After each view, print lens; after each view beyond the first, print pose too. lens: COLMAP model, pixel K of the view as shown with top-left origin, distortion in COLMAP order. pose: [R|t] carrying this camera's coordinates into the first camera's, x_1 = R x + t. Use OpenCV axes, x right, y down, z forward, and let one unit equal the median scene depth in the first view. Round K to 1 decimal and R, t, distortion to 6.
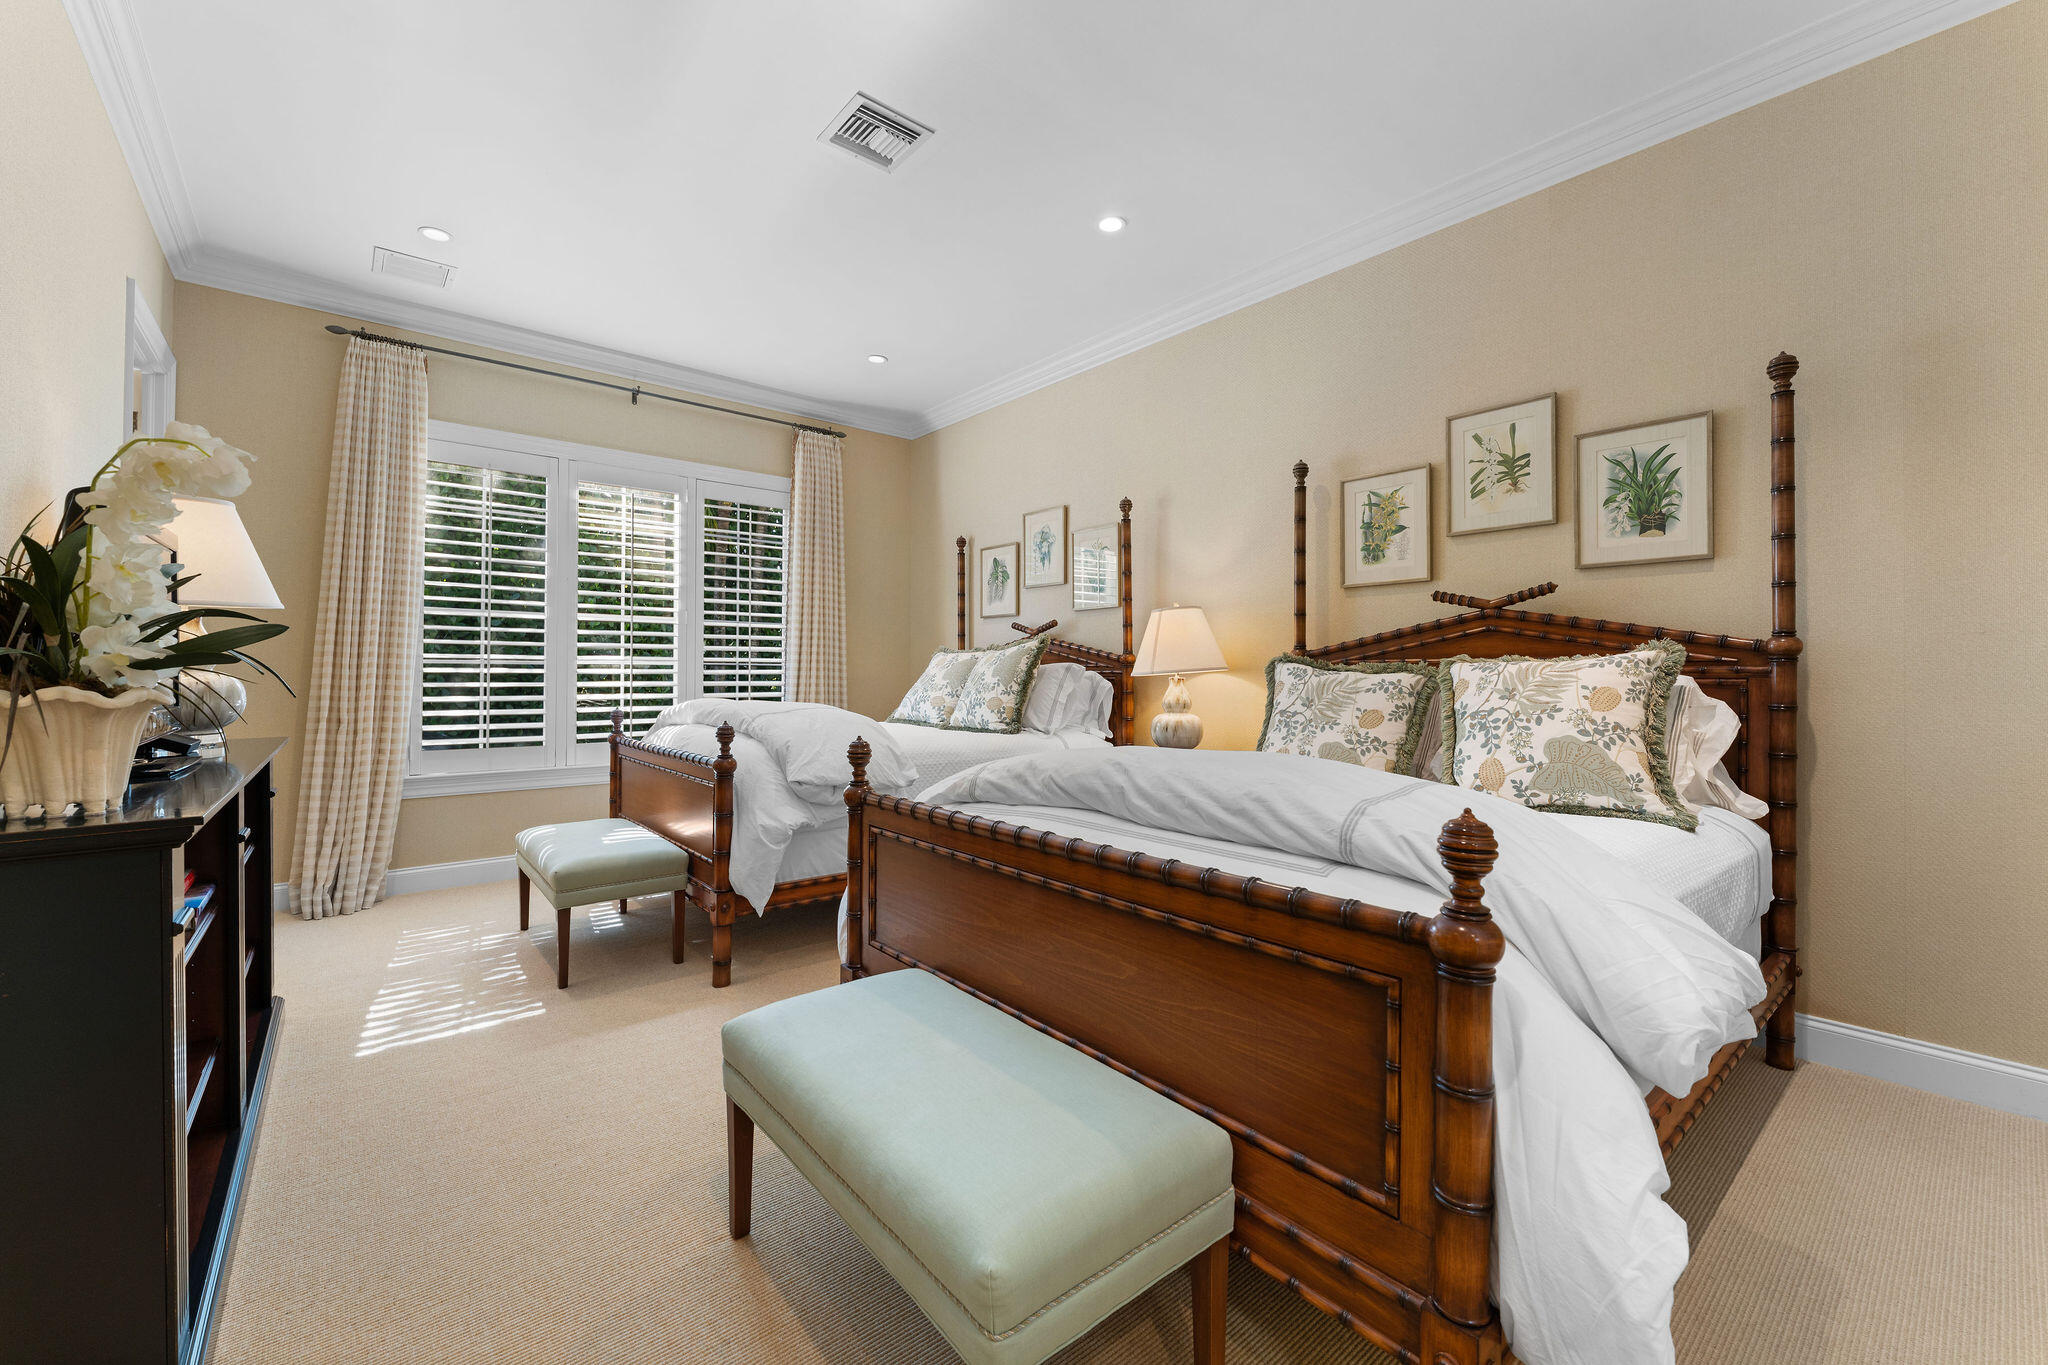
lens RADIAL K [[827.0, 0, 1032.4], [0, 827.0, 672.9], [0, 0, 1]] dist [-0.004821, -0.000867]
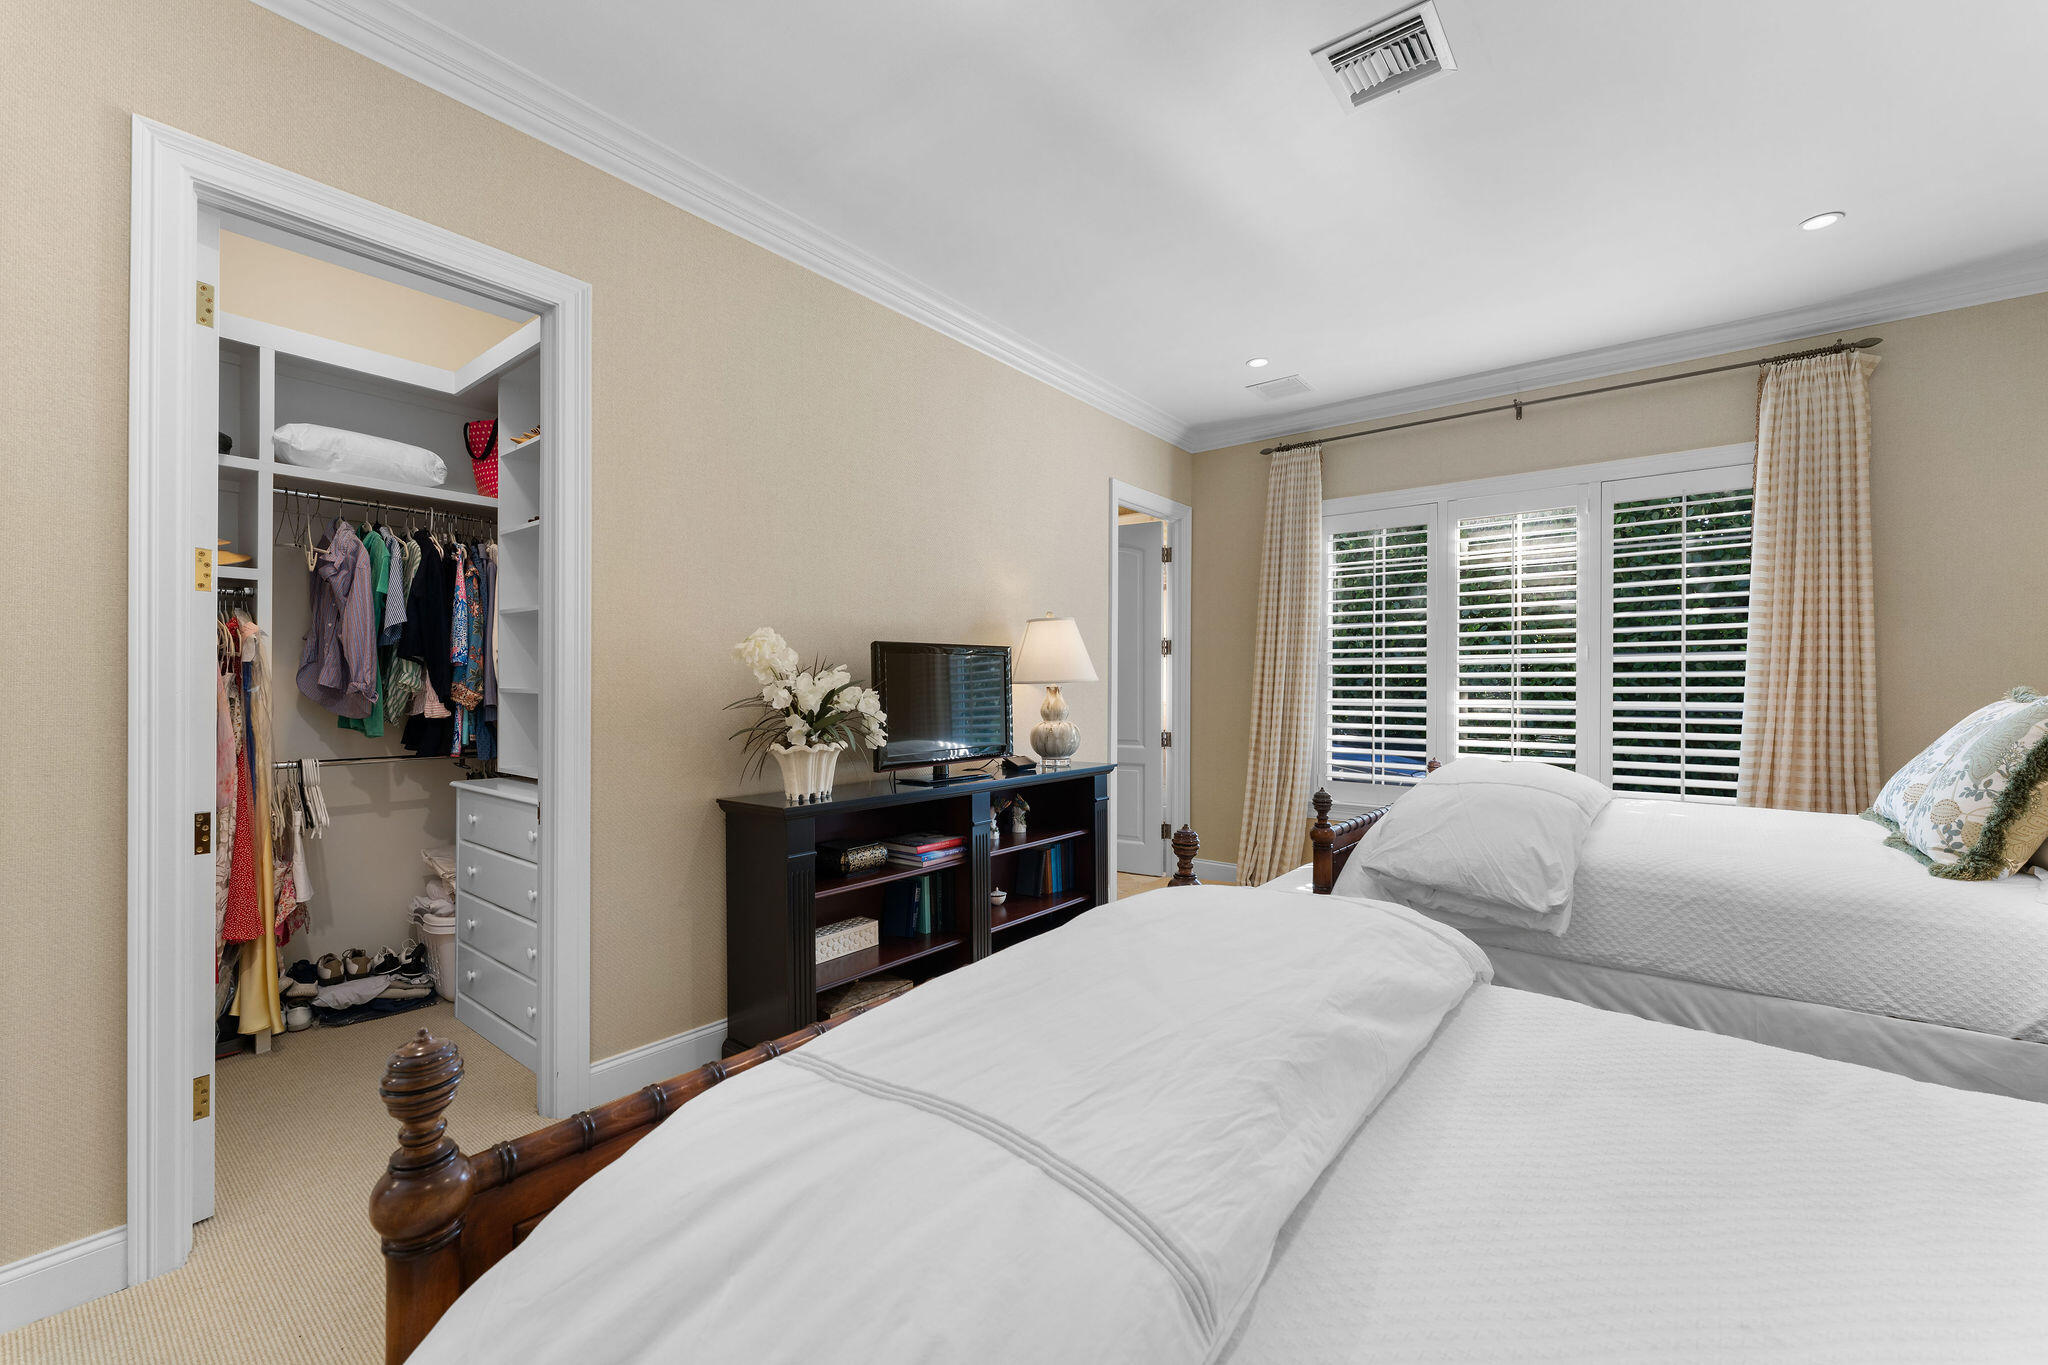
lens RADIAL K [[827.0, 0, 1022.4], [0, 827.0, 688.3], [0, 0, 1]] dist [-0.004821, -0.000867]
pose [[0.191716, -0.000255, -0.981450, 0.322106], [0.002236, 0.999997, 0.000177, -0.038241], [0.981448, -0.002228, 0.191716, 0.326453]]
